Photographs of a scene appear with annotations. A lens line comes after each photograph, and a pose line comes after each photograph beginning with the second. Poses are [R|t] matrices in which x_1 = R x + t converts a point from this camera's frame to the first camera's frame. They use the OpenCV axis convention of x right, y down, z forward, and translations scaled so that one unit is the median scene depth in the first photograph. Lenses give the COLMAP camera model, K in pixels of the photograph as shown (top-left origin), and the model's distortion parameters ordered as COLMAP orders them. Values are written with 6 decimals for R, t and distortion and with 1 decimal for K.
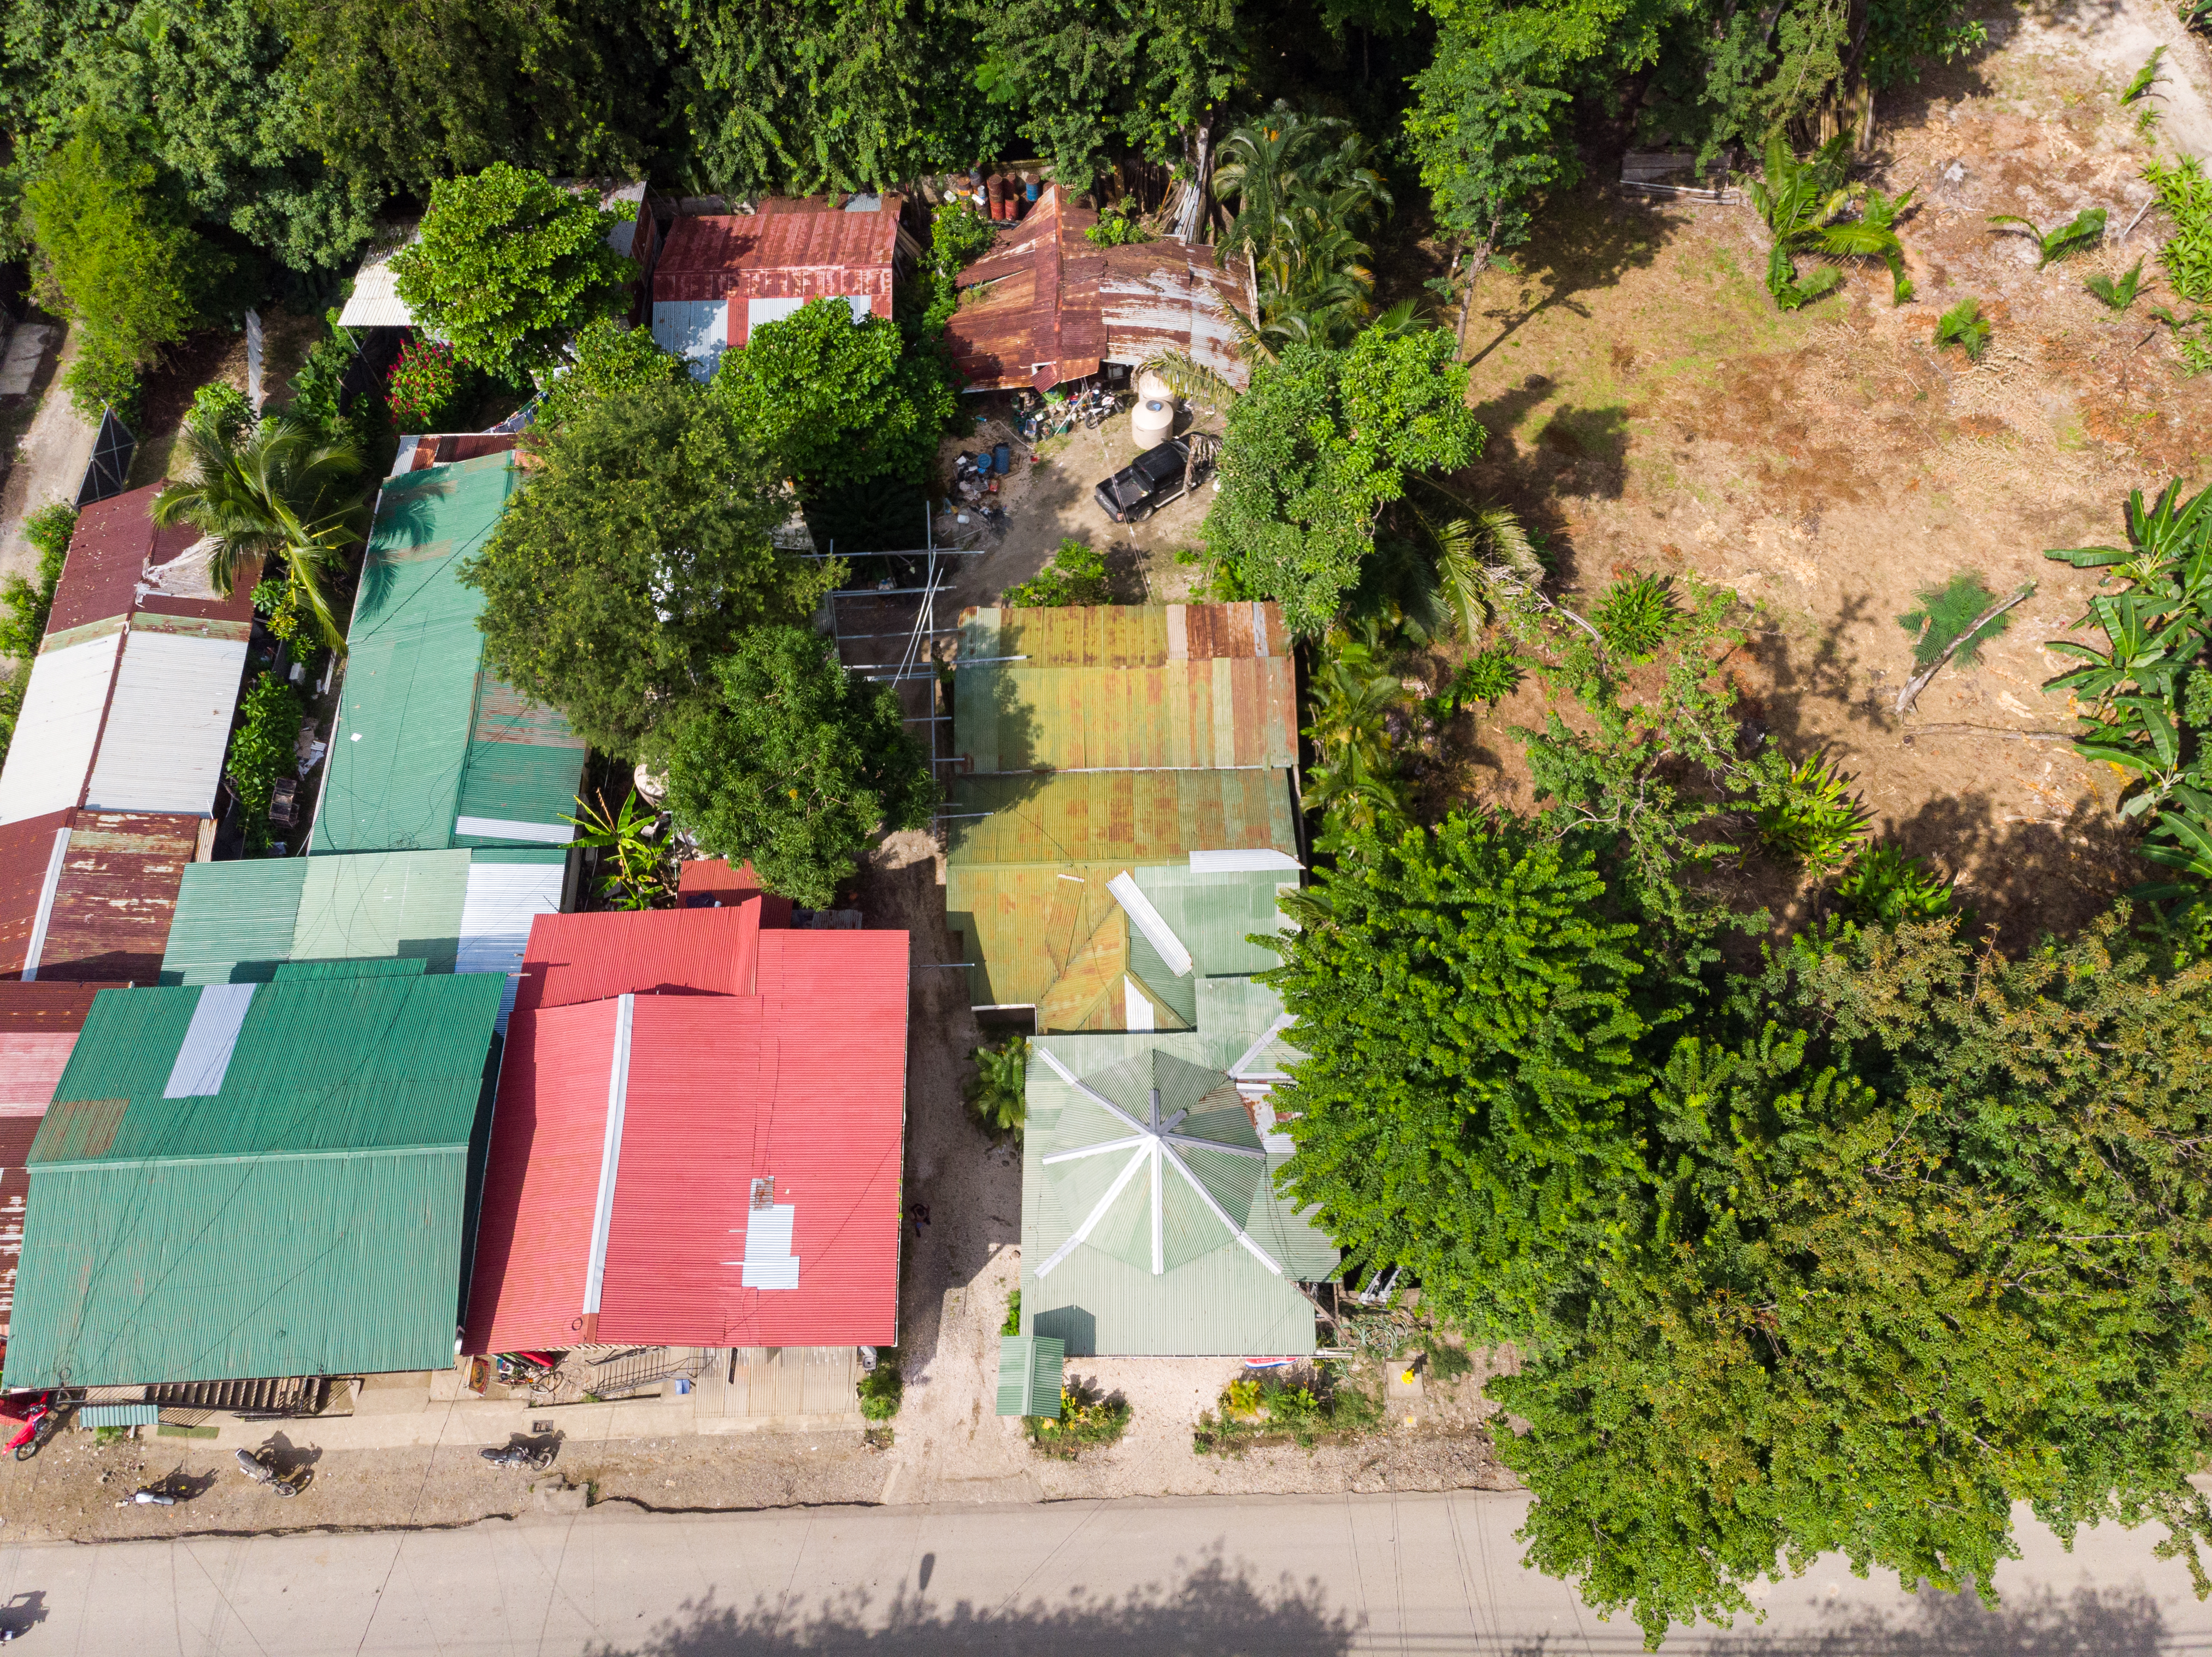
lens RADIAL K [[1556.3, 0, 1117.8], [0, 1556.3, 829.6], [0, 0, 1]] dist [-0.013436, -0.000029]
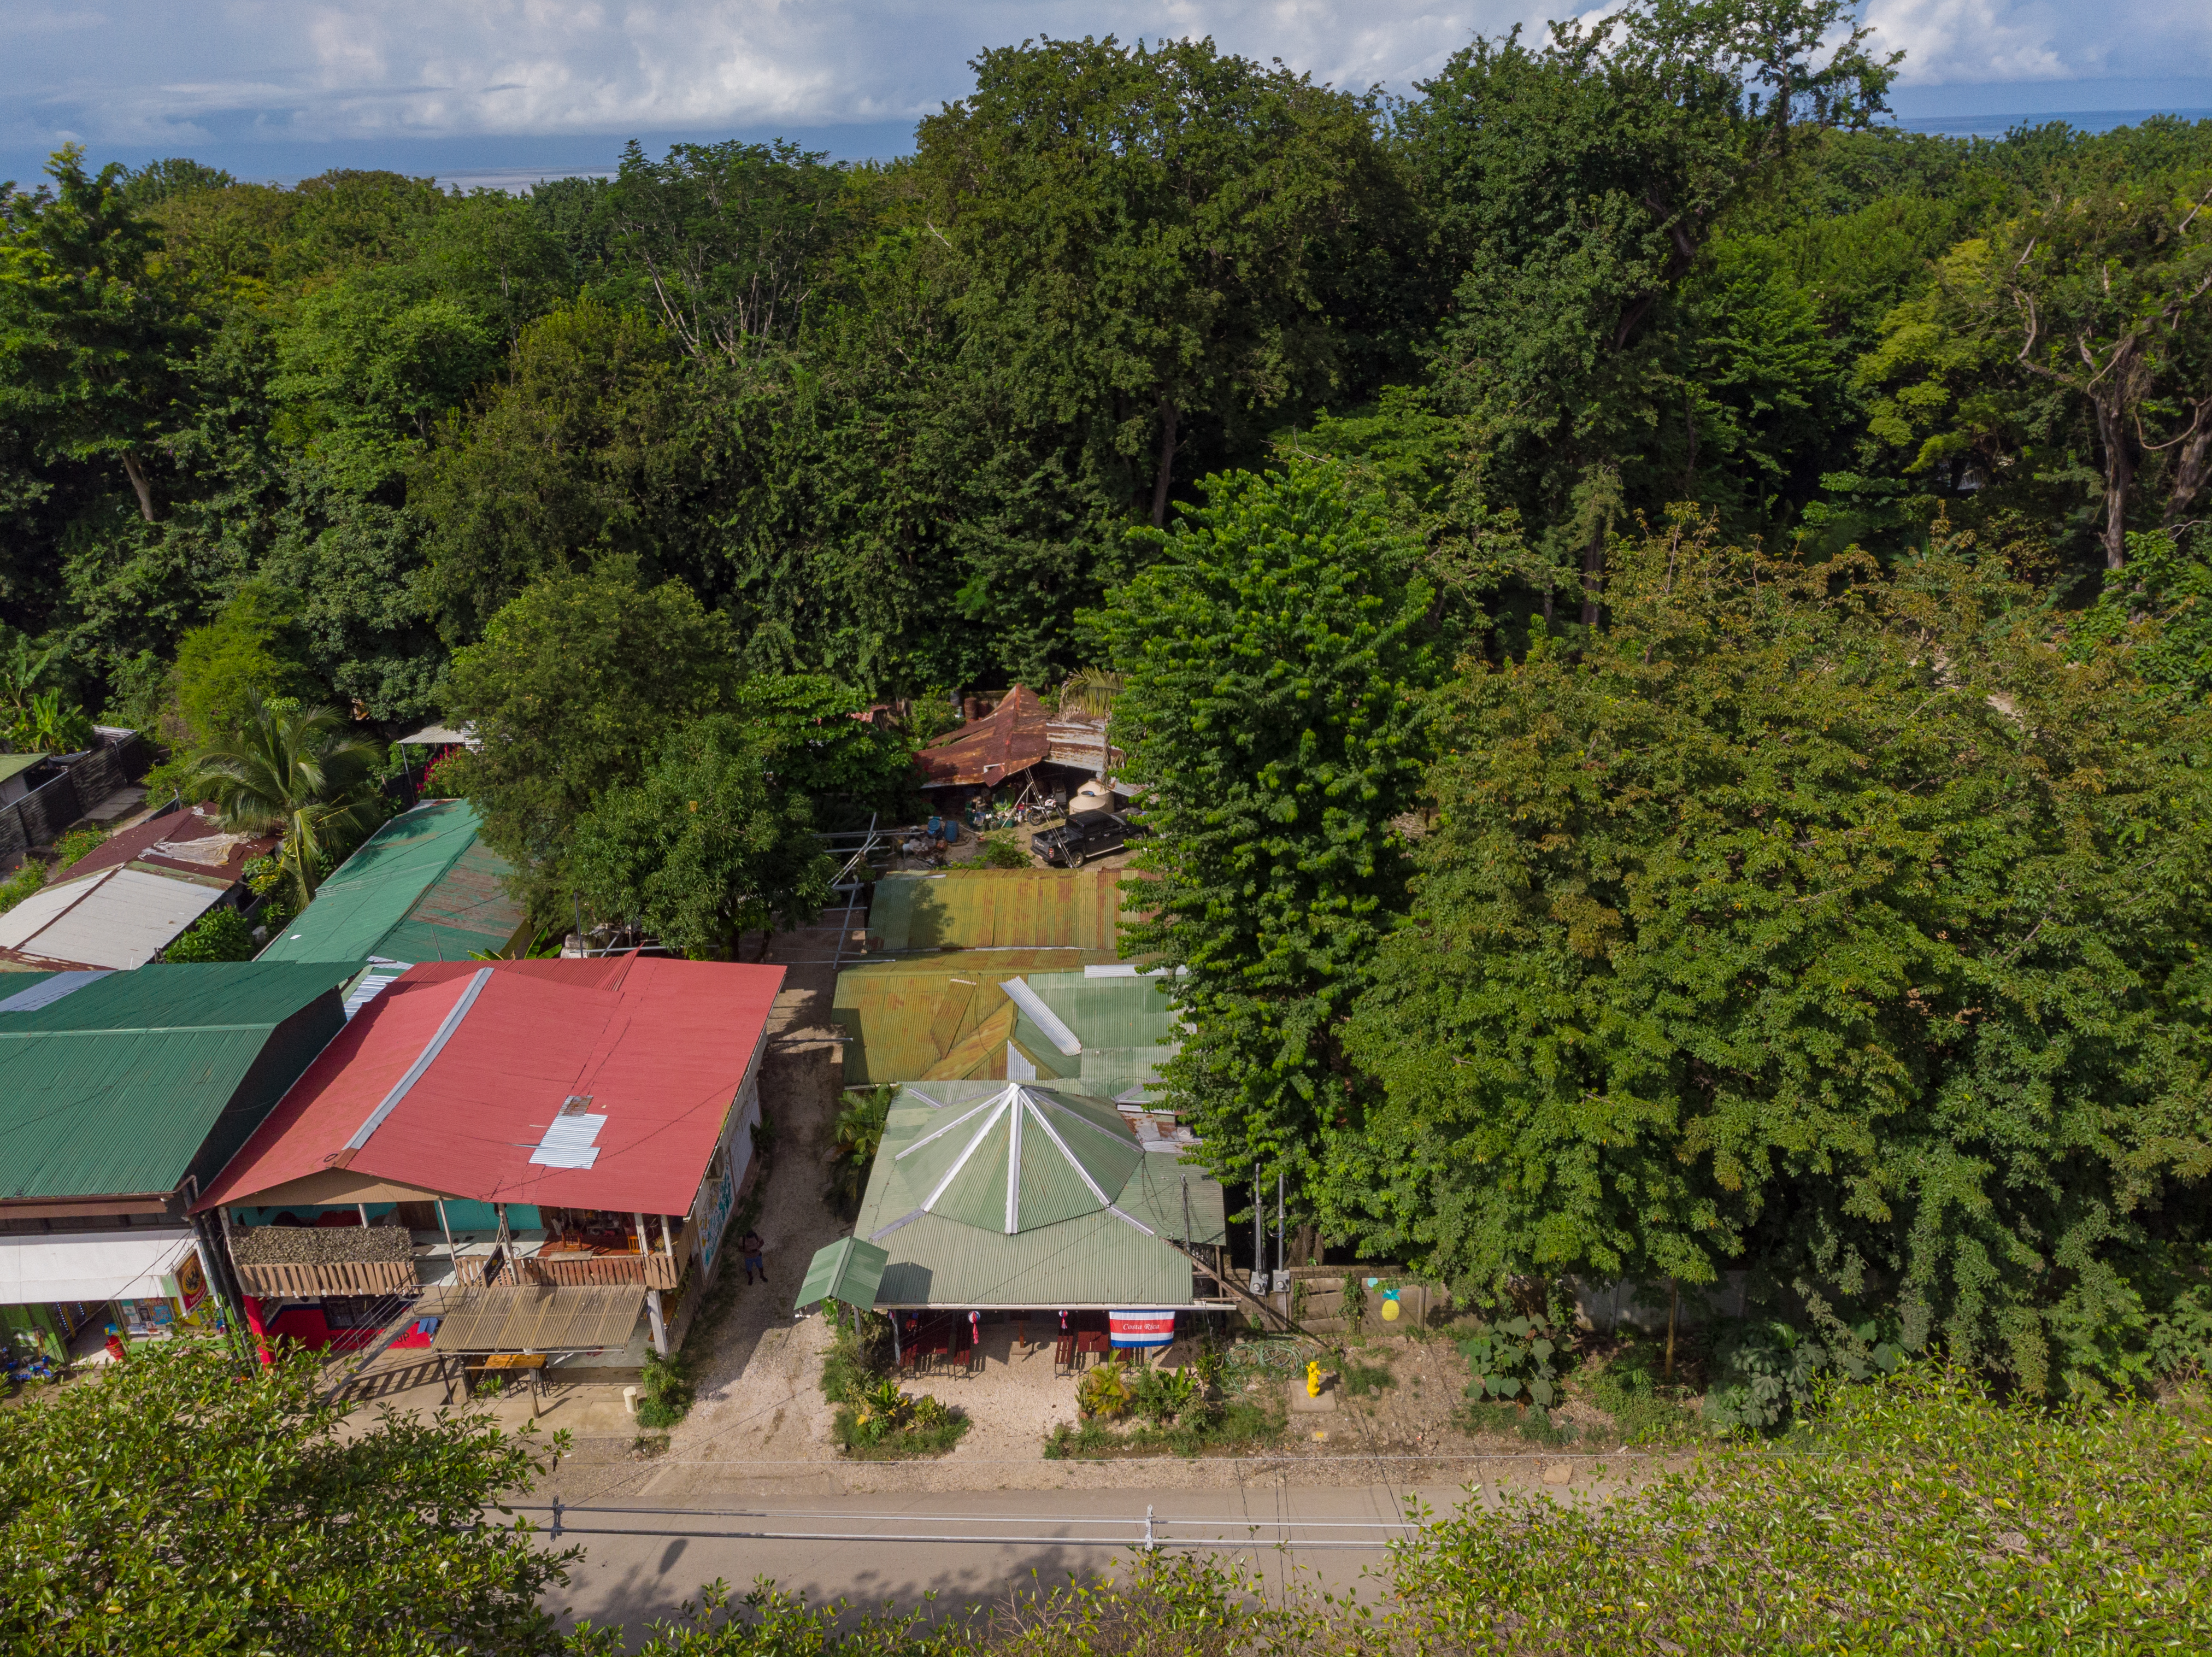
lens RADIAL K [[1556.3, 0, 1098.1], [0, 1556.3, 833.1], [0, 0, 1]] dist [-0.013436, -0.000029]
pose [[0.999259, 0.011534, -0.036723, 0.099665], [-0.031798, 0.784996, -0.618684, 0.619625], [0.021692, 0.619394, 0.784781, 0.188362]]
